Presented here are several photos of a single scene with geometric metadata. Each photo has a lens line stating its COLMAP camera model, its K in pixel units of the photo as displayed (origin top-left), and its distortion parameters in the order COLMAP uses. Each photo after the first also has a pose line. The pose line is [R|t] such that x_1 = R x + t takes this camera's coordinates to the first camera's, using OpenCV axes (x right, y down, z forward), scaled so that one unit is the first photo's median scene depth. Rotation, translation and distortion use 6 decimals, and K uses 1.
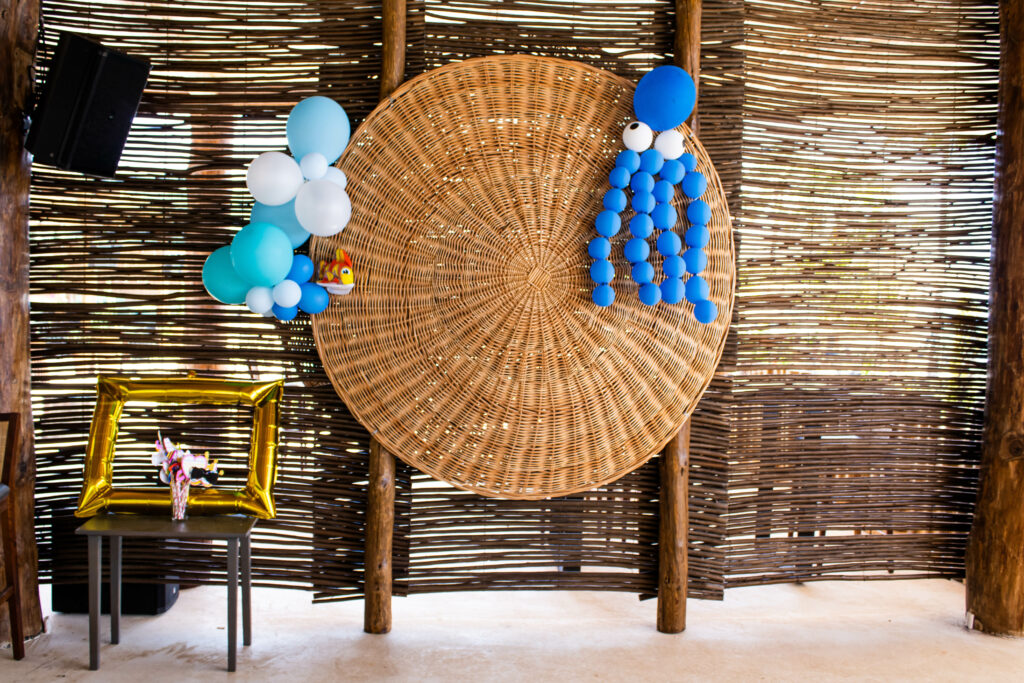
lens RADIAL K [[987.5, 0, 512.0], [0, 987.5, 341.5], [0, 0, 1]] dist [-0.106247, 0.004434]
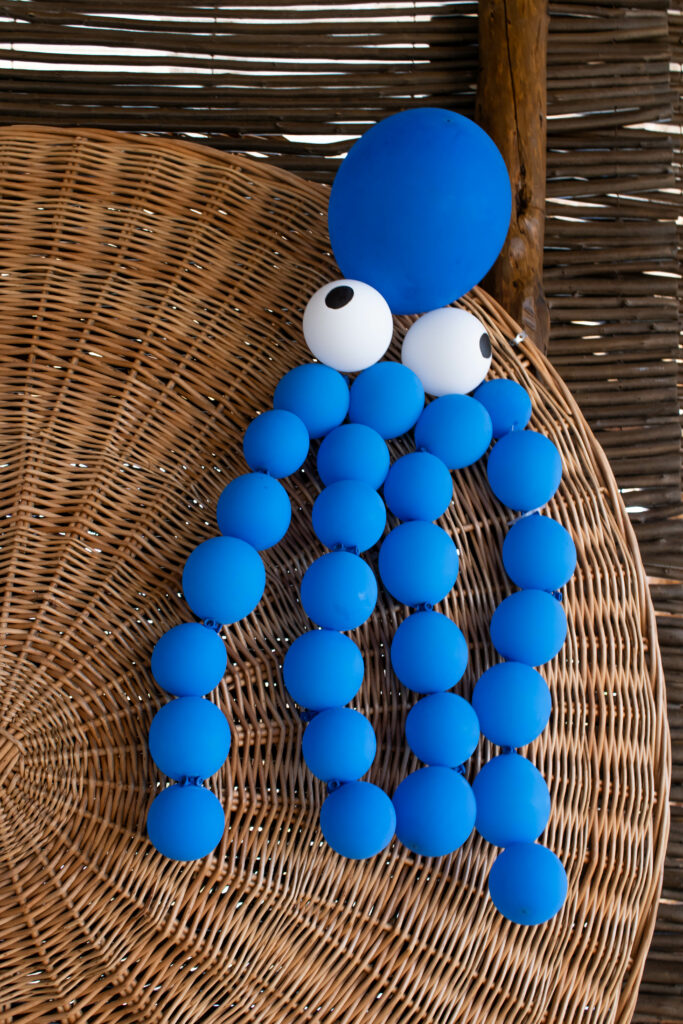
lens RADIAL K [[1050.4, 0, 341.5], [0, 1050.4, 512.0], [0, 0, 1]] dist [0.004838, 0.008003]
pose [[0.991837, -0.002195, -0.127492, 0.171597], [-0.027135, 0.973317, -0.227855, -0.064311], [0.124590, 0.229454, 0.965312, 0.658480]]
